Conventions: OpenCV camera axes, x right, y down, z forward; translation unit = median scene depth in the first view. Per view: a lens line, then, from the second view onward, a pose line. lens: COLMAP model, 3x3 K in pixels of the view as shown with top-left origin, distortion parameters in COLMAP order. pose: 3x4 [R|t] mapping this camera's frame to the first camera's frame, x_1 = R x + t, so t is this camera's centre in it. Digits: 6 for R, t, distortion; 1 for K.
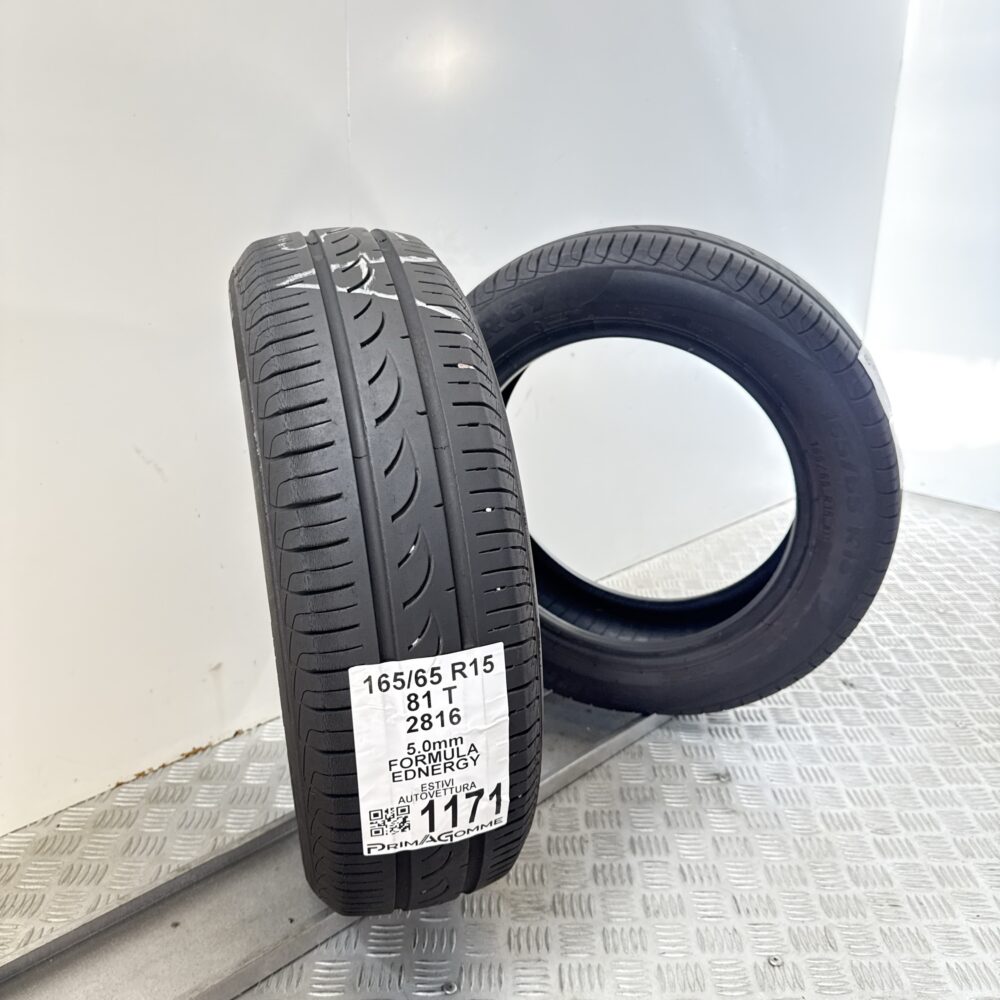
lens RADIAL K [[933.8, 0, 500.0], [0, 933.8, 500.0], [0, 0, 1]] dist [0.186320, -0.497491]
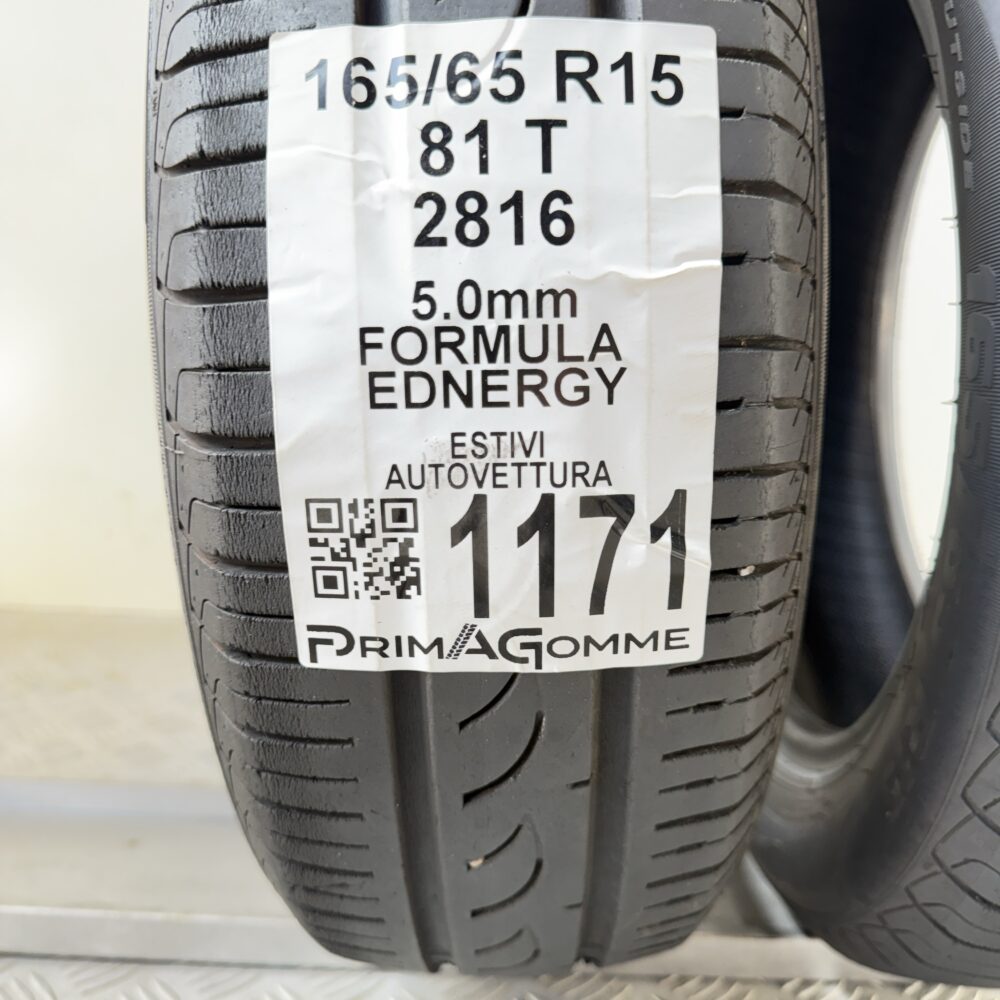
lens RADIAL K [[933.8, 0, 500.0], [0, 933.8, 500.0], [0, 0, 1]] dist [0.186320, -0.497491]
pose [[0.961840, 0.048163, -0.269341, 0.029096], [-0.109321, 0.970045, -0.216935, 0.400602], [0.250825, 0.238102, 0.938293, 0.689372]]
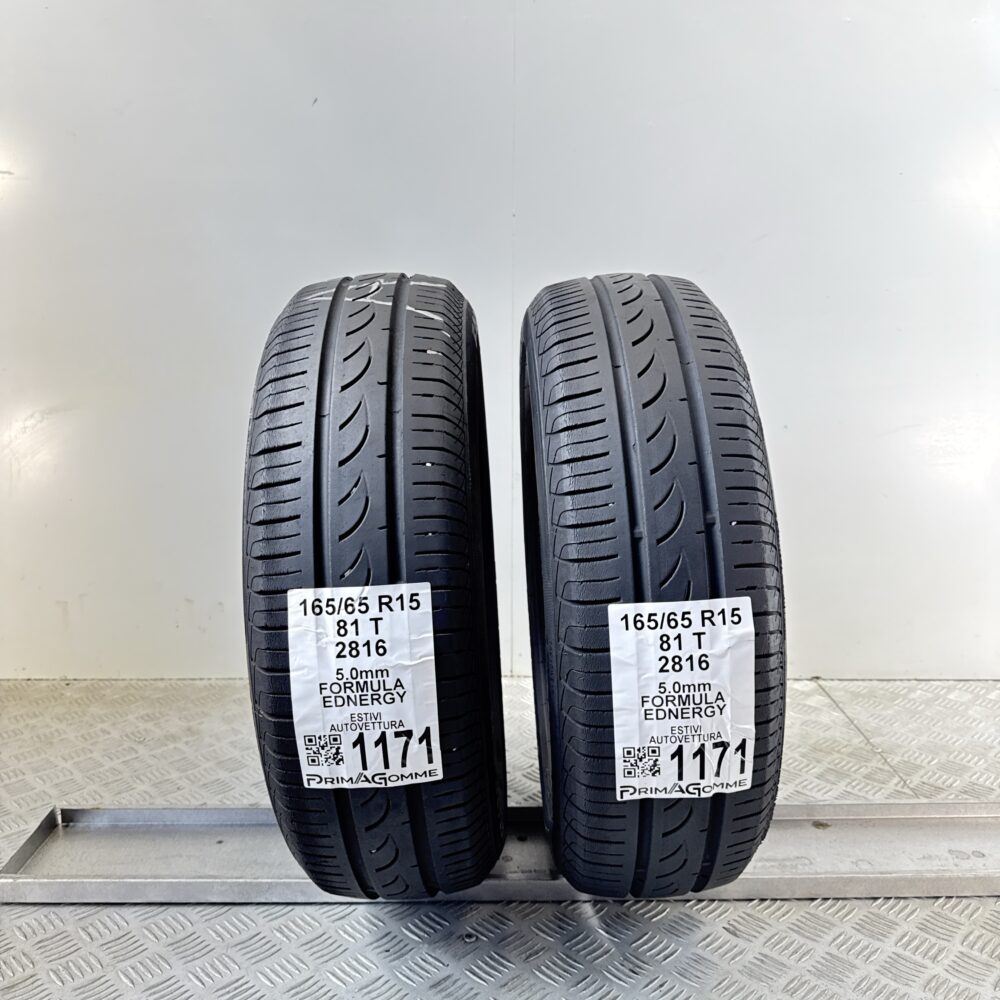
lens RADIAL K [[933.8, 0, 500.0], [0, 933.8, 500.0], [0, 0, 1]] dist [0.186320, -0.497491]
pose [[0.962331, 0.018076, -0.271280, 0.370604], [-0.072812, 0.978475, -0.193094, 0.259293], [0.261950, 0.205573, 0.942933, -0.020291]]
